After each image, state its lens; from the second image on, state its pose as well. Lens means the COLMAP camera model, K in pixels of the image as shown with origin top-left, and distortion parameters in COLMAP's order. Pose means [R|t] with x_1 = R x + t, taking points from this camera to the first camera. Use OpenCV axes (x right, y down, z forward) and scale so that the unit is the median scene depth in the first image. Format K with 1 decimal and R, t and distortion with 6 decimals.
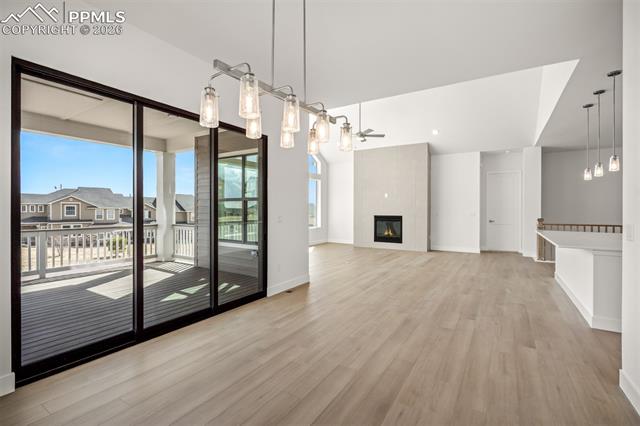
lens RADIAL K [[292.0, 0, 320.0], [0, 292.0, 213.0], [0, 0, 1]] dist [-0.001399, -0.000272]
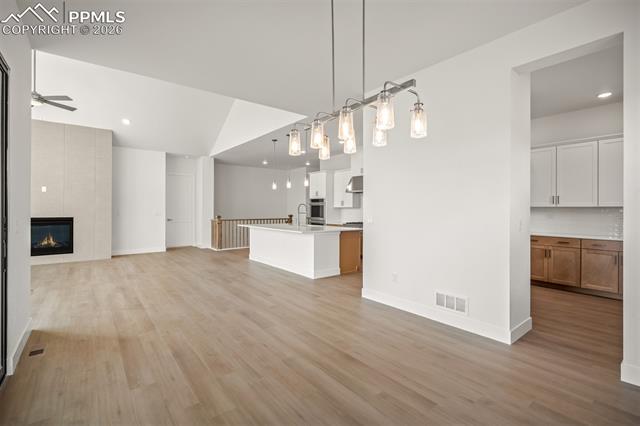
lens RADIAL K [[292.0, 0, 320.0], [0, 292.0, 213.0], [0, 0, 1]] dist [-0.001399, -0.000272]
pose [[0.339875, -0.017069, 0.940316, -0.276915], [0.011696, 0.999835, 0.013922, -0.005478], [-0.940398, 0.006266, 0.340018, 0.167162]]
